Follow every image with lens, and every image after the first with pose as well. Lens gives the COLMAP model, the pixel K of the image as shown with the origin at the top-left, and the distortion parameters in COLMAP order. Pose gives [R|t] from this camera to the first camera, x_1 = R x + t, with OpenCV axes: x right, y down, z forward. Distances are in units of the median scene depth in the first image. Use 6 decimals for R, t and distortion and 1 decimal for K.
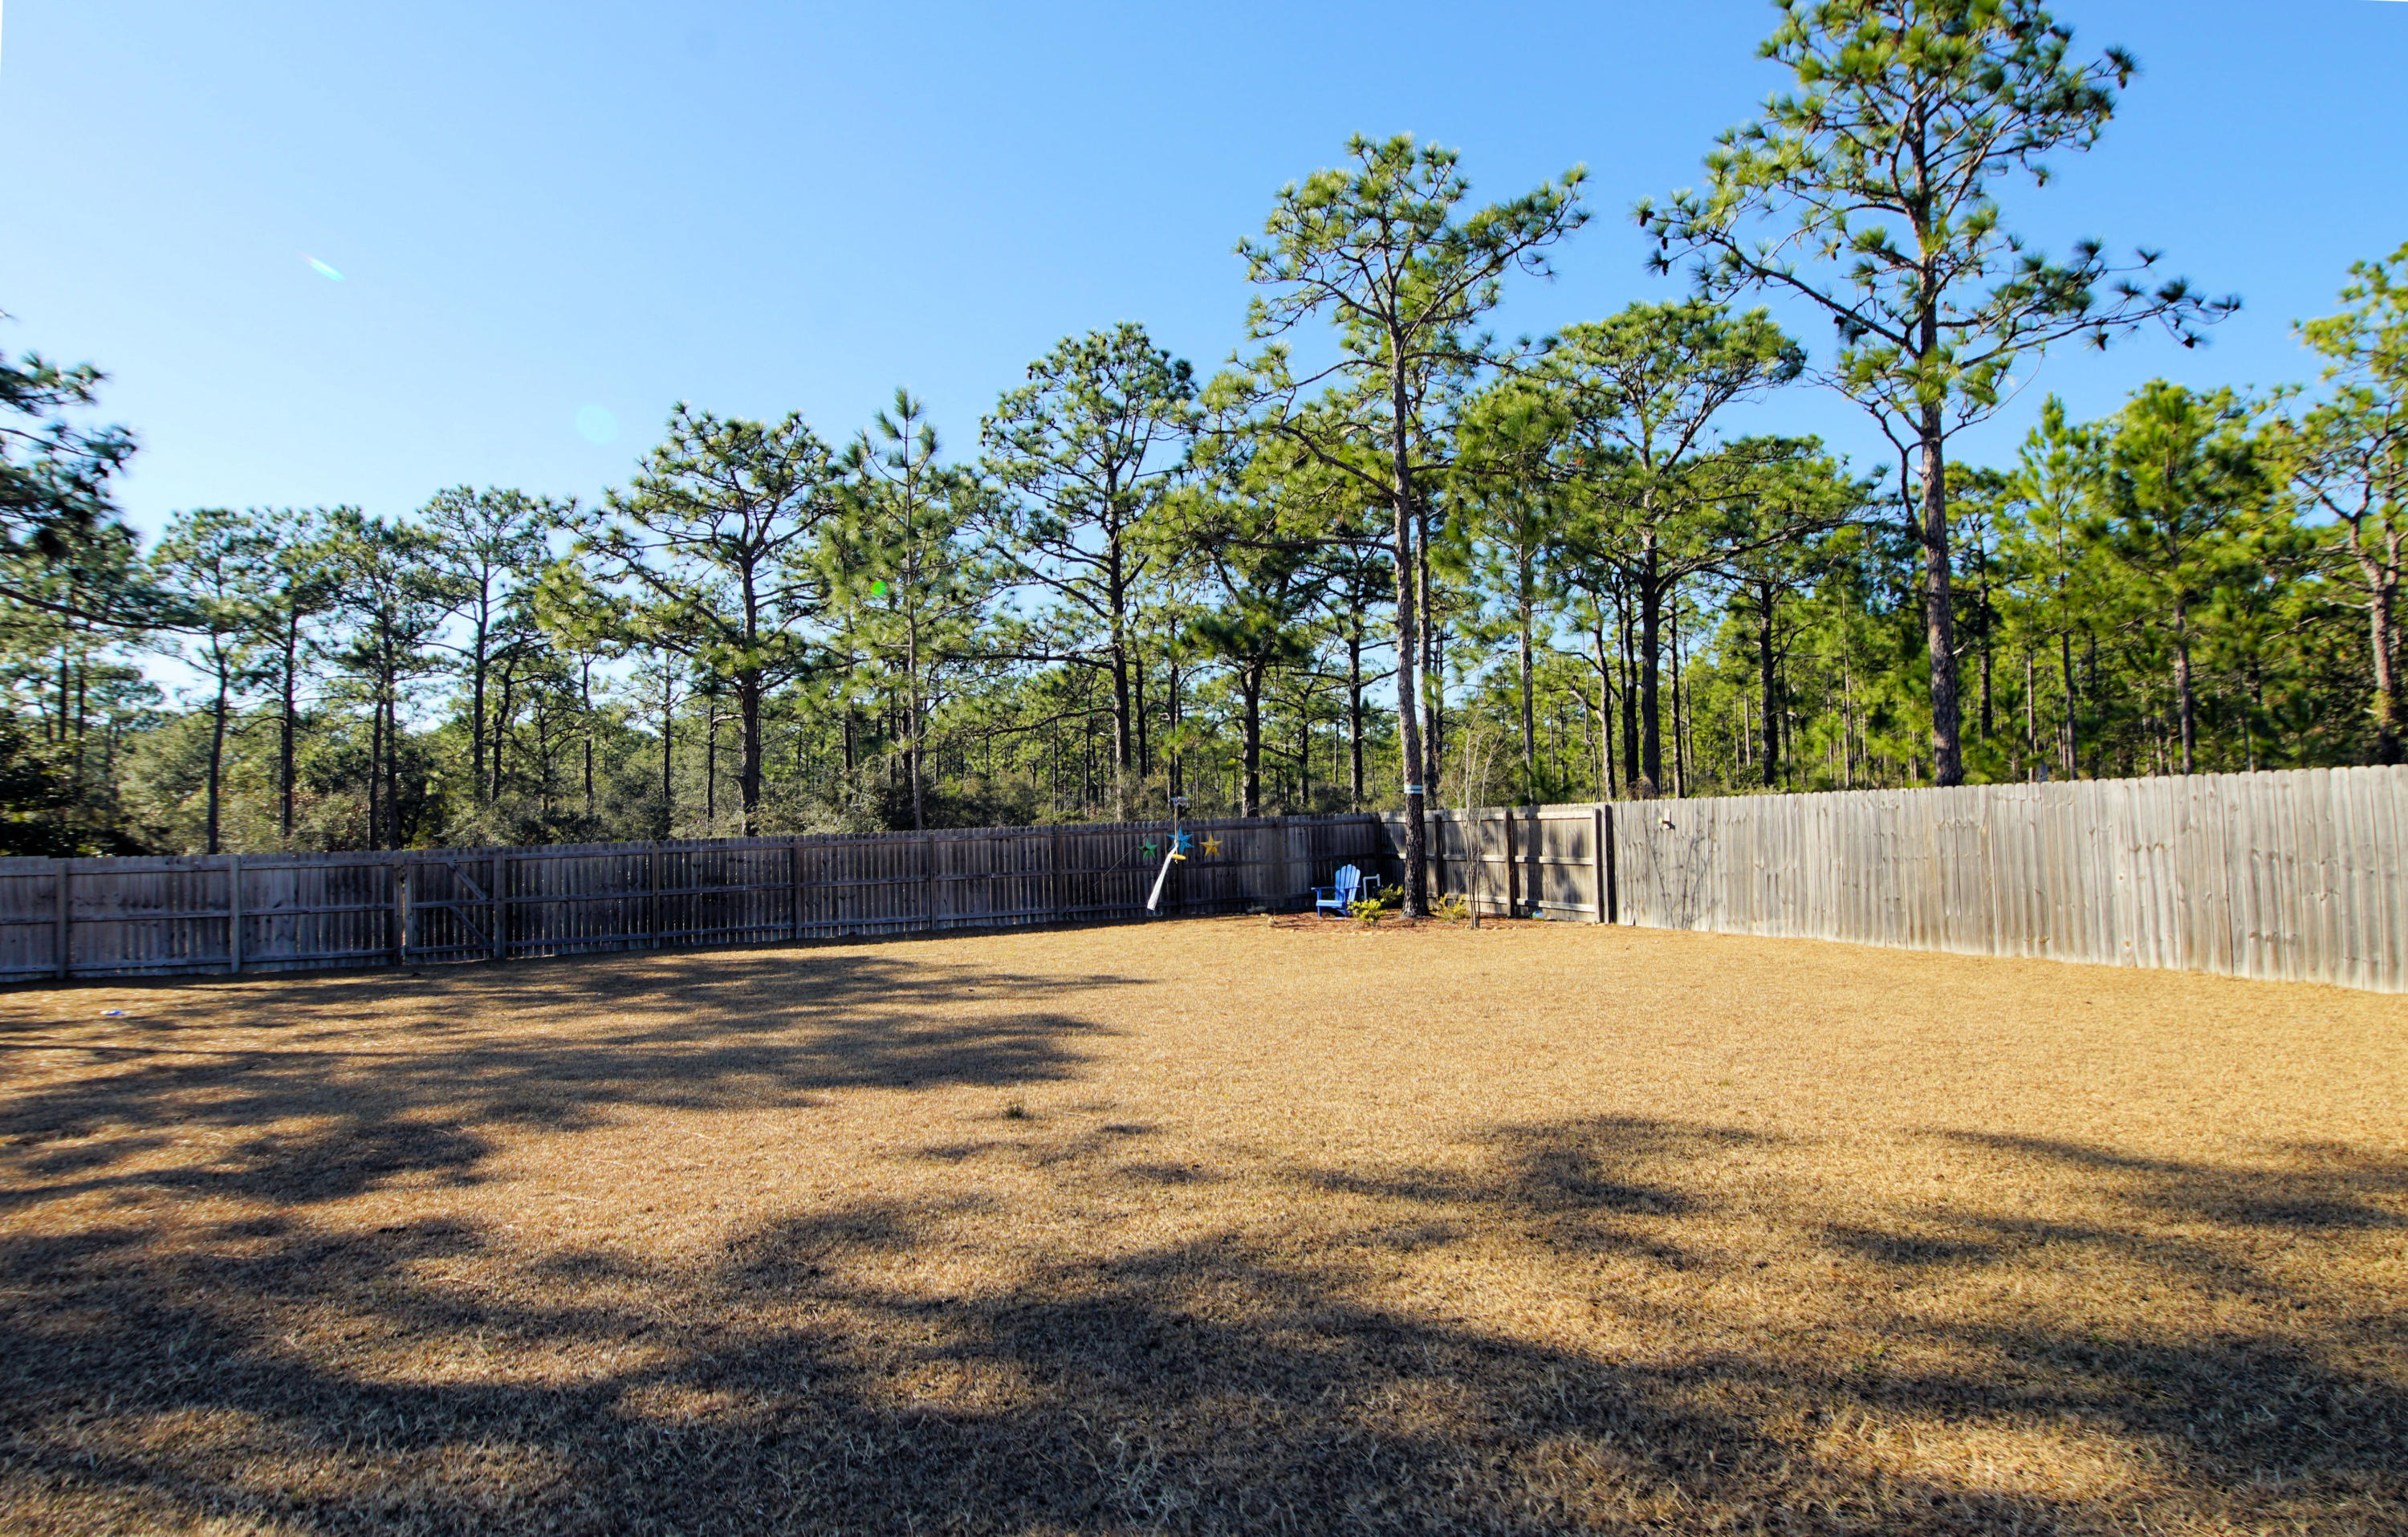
lens RADIAL K [[1306.6, 0, 1204.0], [0, 1306.6, 768.5], [0, 0, 1]] dist [0.001813, 0.000272]
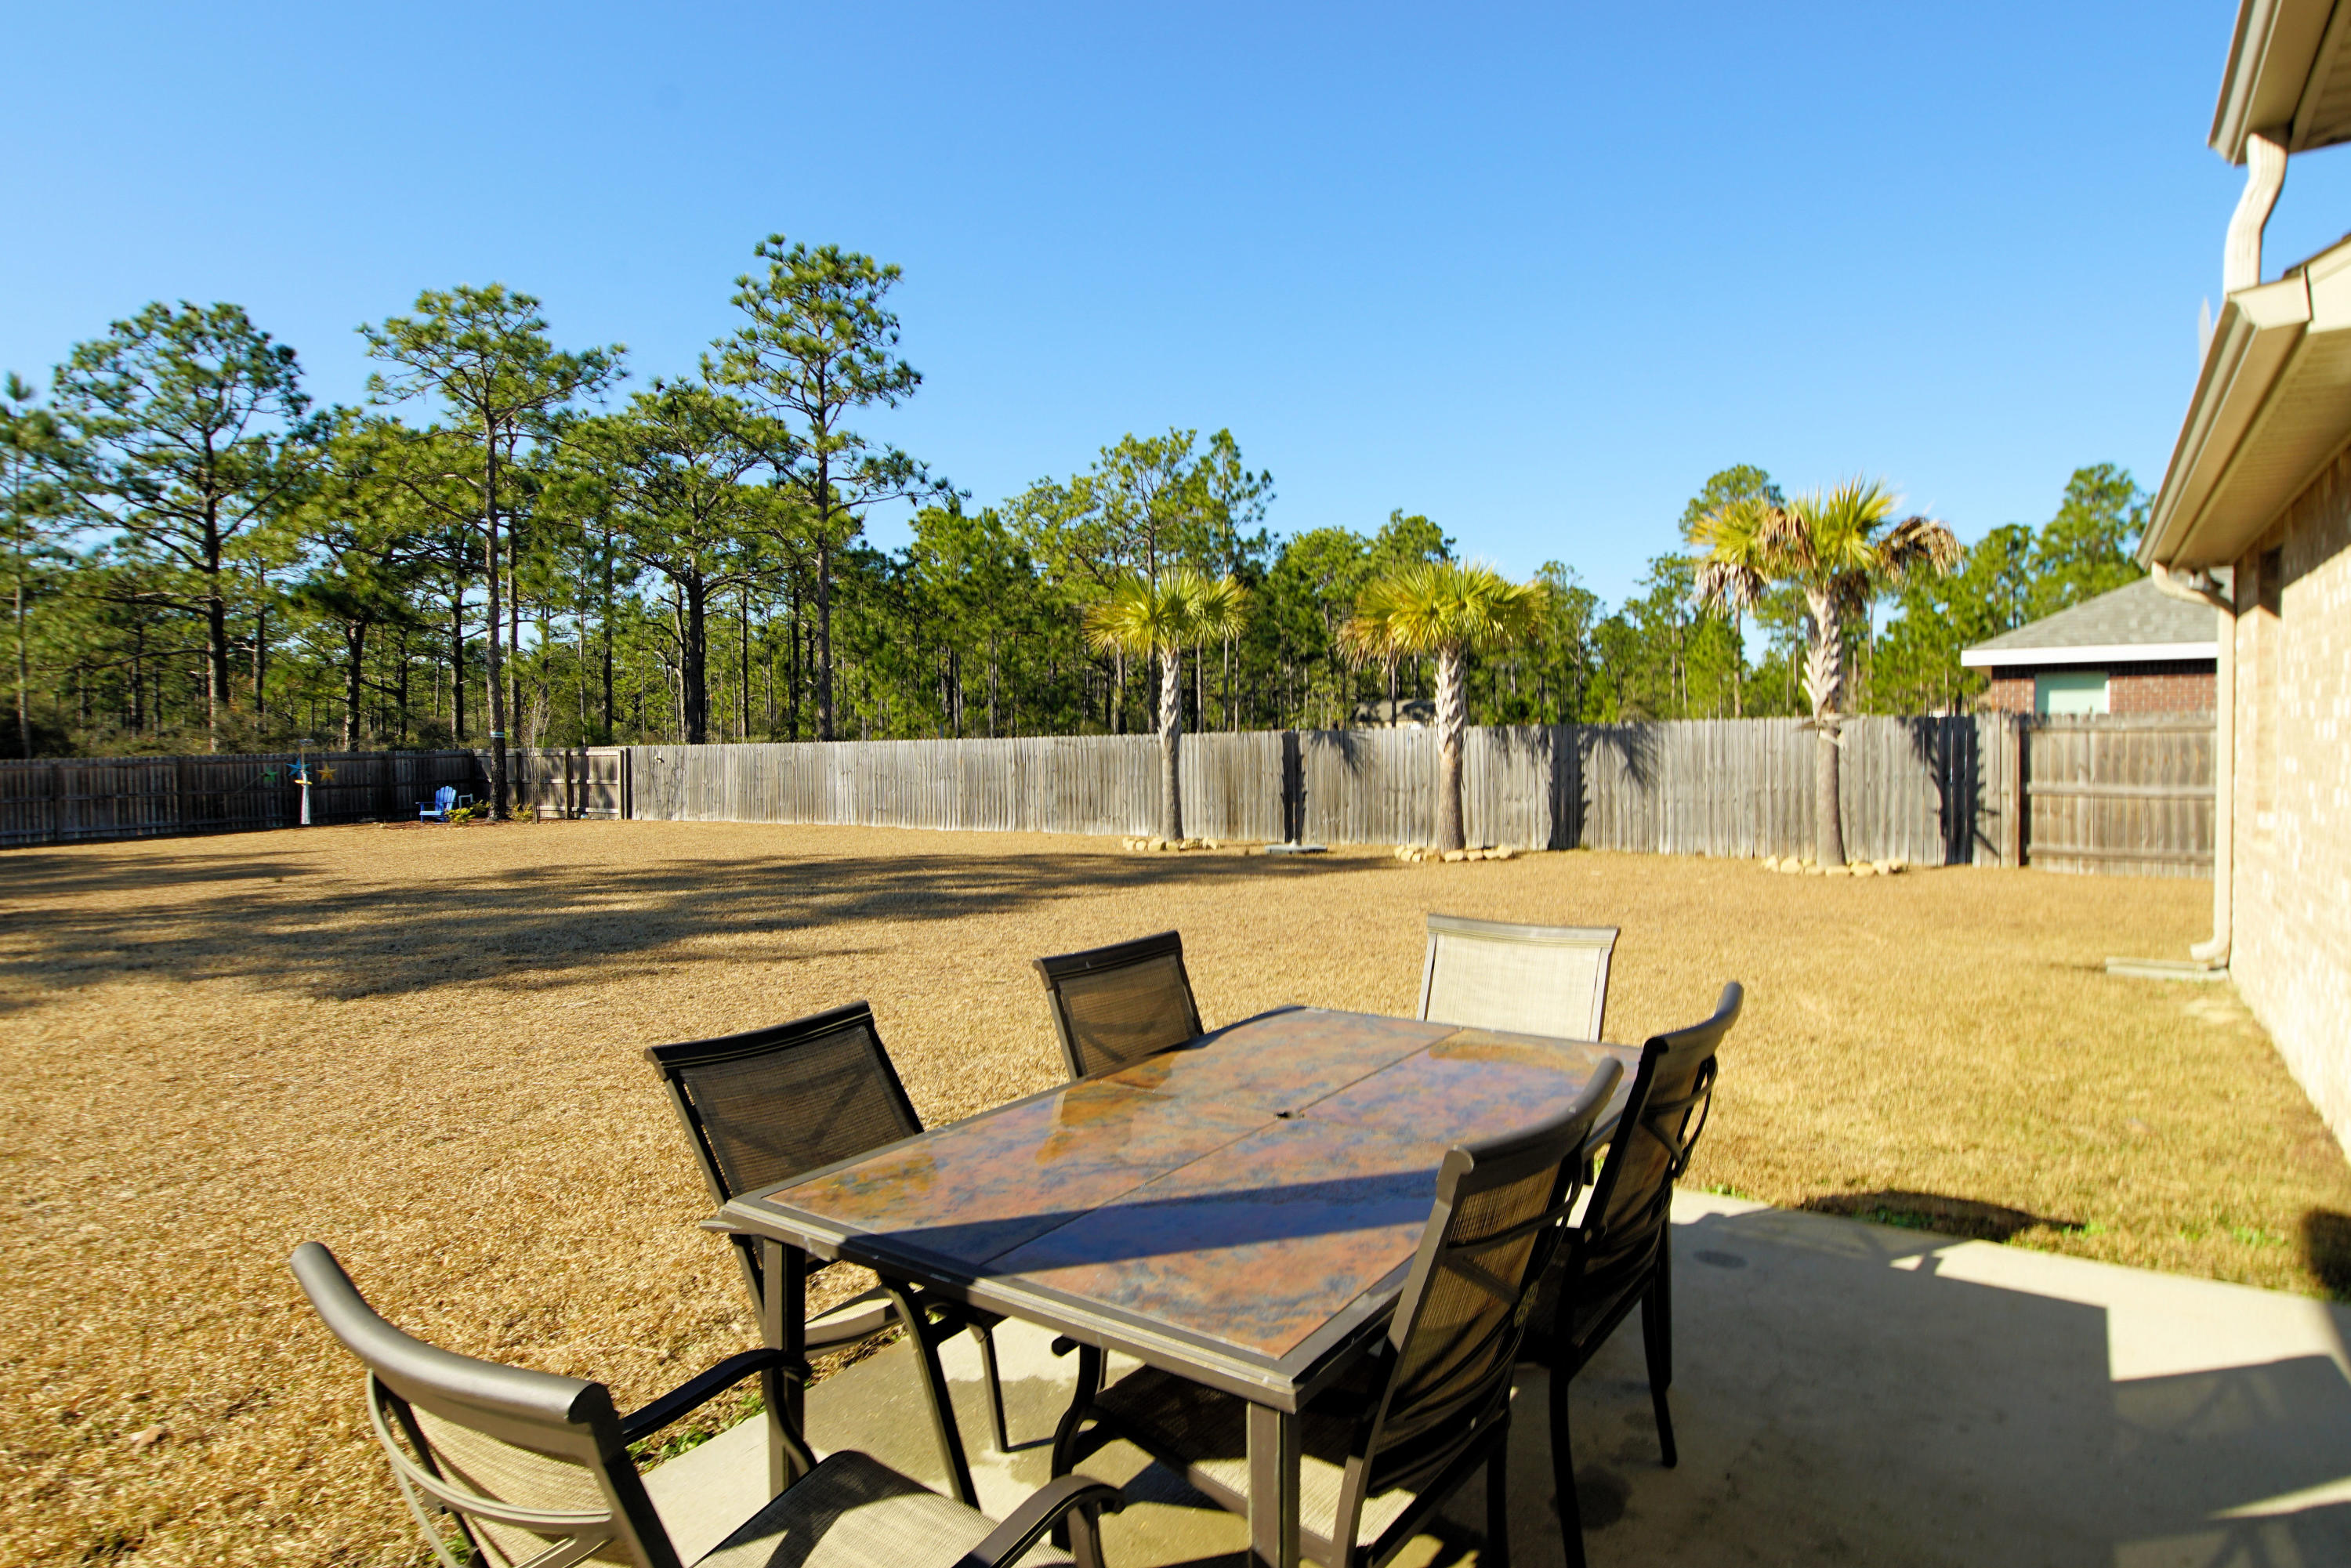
lens RADIAL K [[1280.2, 0, 1170.1], [0, 1280.2, 769.8], [0, 0, 1]] dist [0.003486, -0.000423]
pose [[0.813812, 0.006619, 0.581091, -0.059553], [-0.035318, 0.998650, 0.038087, -0.024662], [-0.580054, -0.051519, 0.812947, -0.588883]]
